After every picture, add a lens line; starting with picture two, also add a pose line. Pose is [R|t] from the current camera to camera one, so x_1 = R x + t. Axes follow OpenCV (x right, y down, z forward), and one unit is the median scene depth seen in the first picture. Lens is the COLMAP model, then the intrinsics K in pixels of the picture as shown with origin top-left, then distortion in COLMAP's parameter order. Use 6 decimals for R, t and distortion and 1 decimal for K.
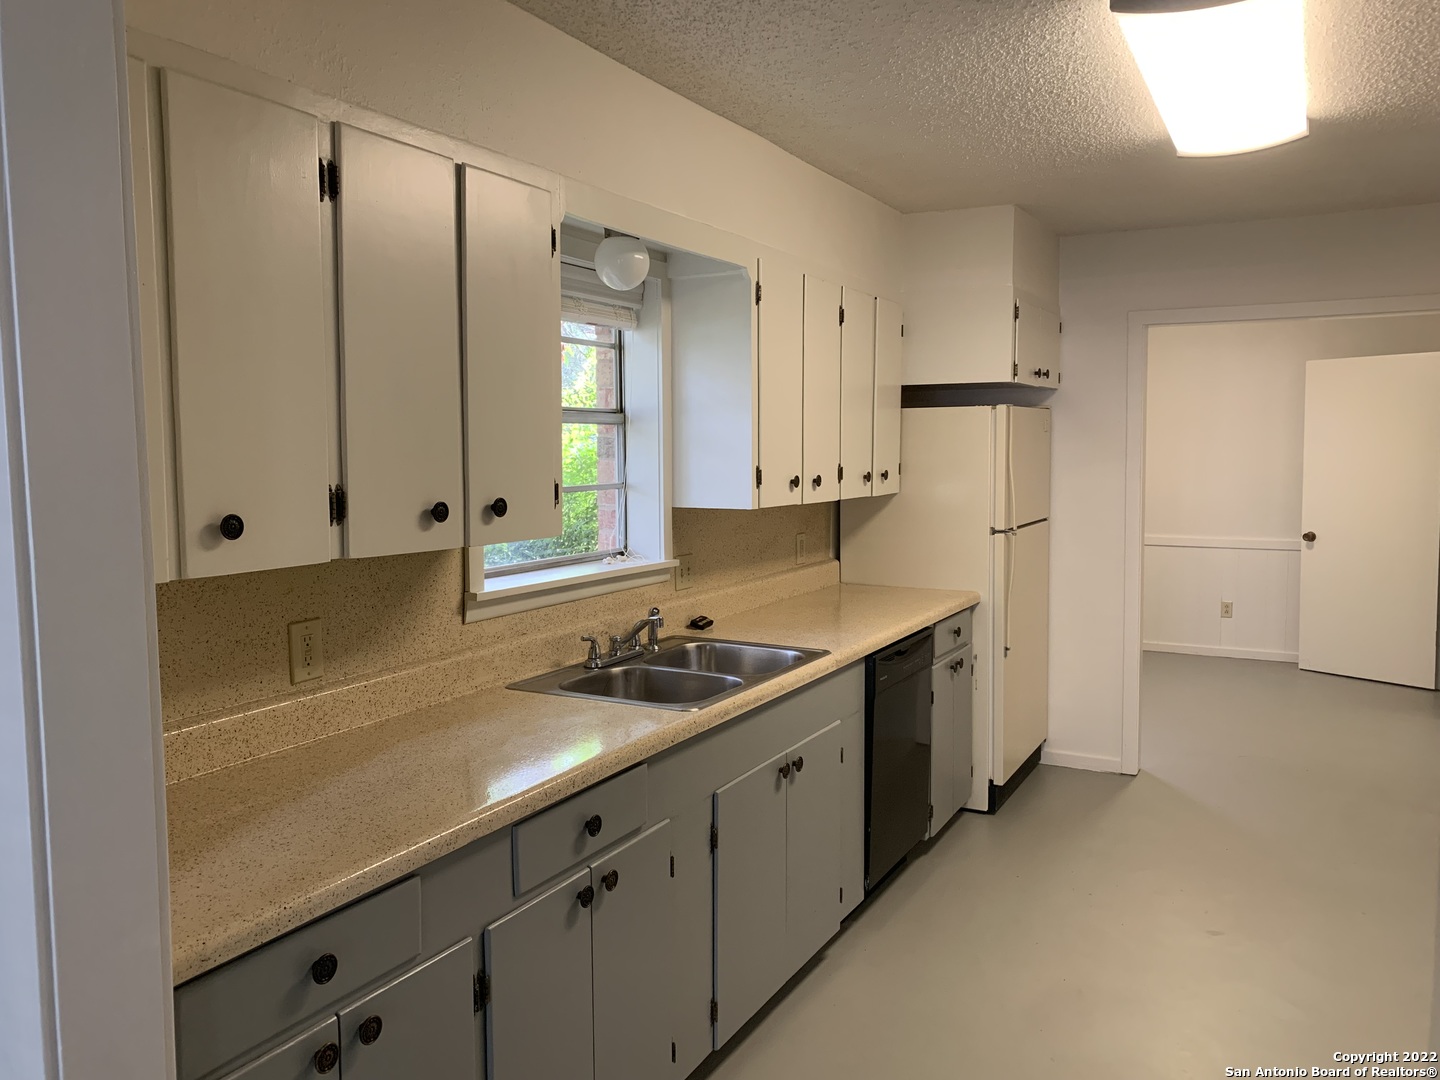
lens RADIAL K [[1098.8, 0, 712.7], [0, 1098.8, 538.9], [0, 0, 1]] dist [0.043717, -0.050480]
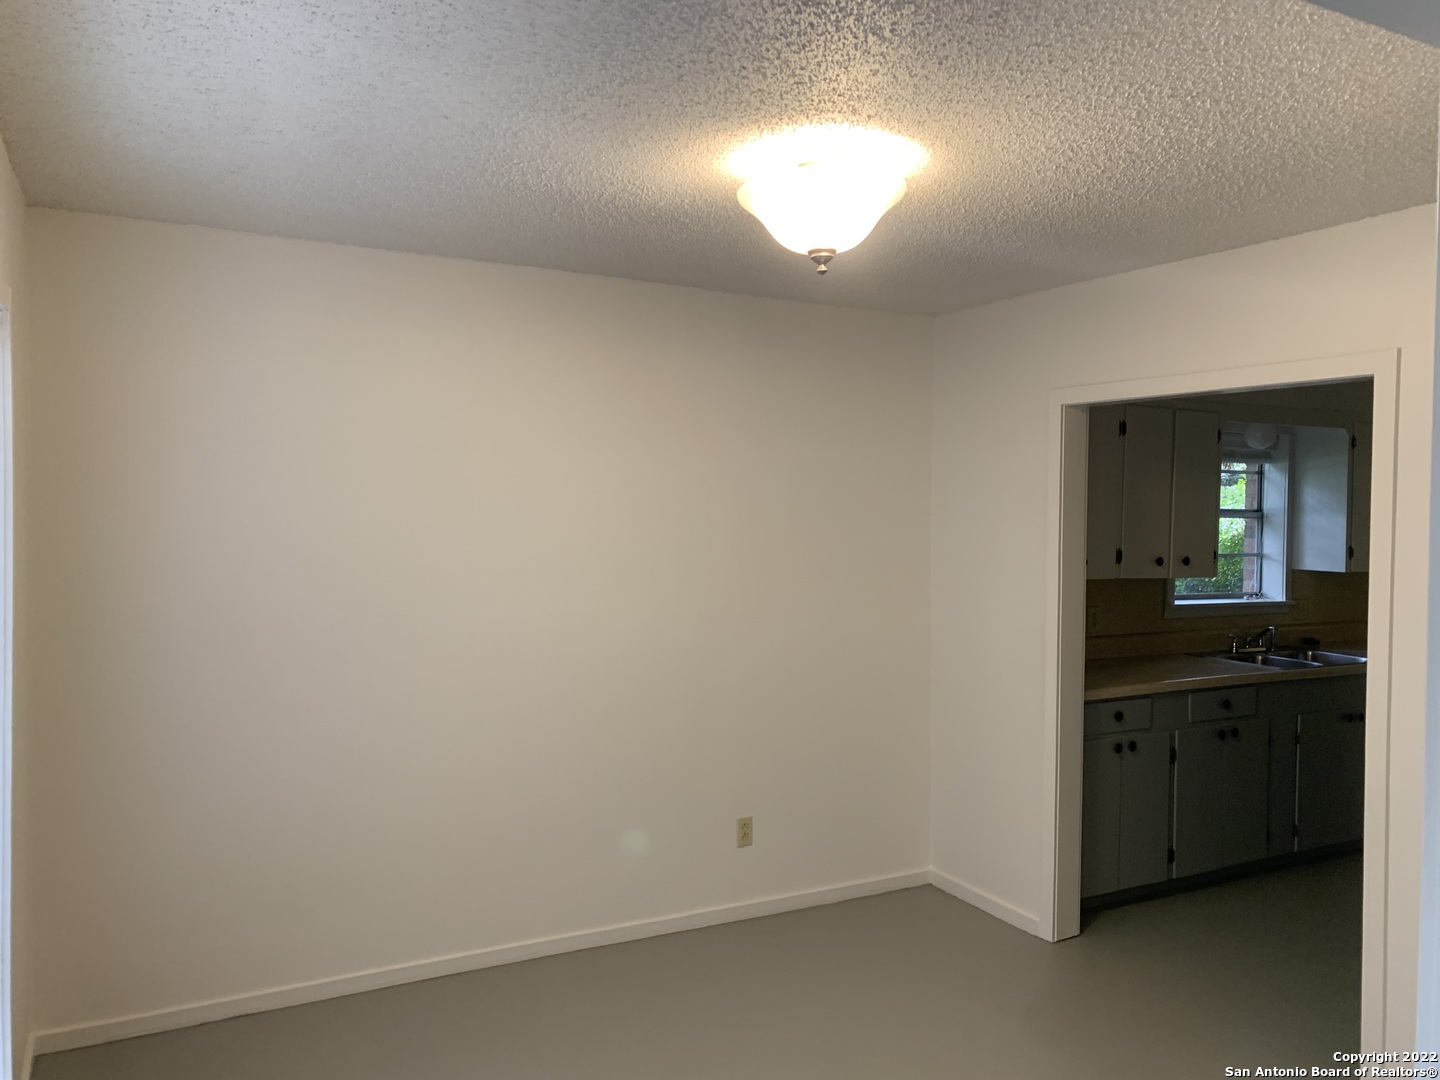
lens RADIAL K [[1098.8, 0, 710.1], [0, 1098.8, 534.0], [0, 0, 1]] dist [0.043717, -0.050480]
pose [[0.840136, 0.030542, -0.541516, 0.130621], [-0.063302, 0.997111, -0.041973, 0.045140], [0.538670, 0.069542, 0.839642, -0.892349]]
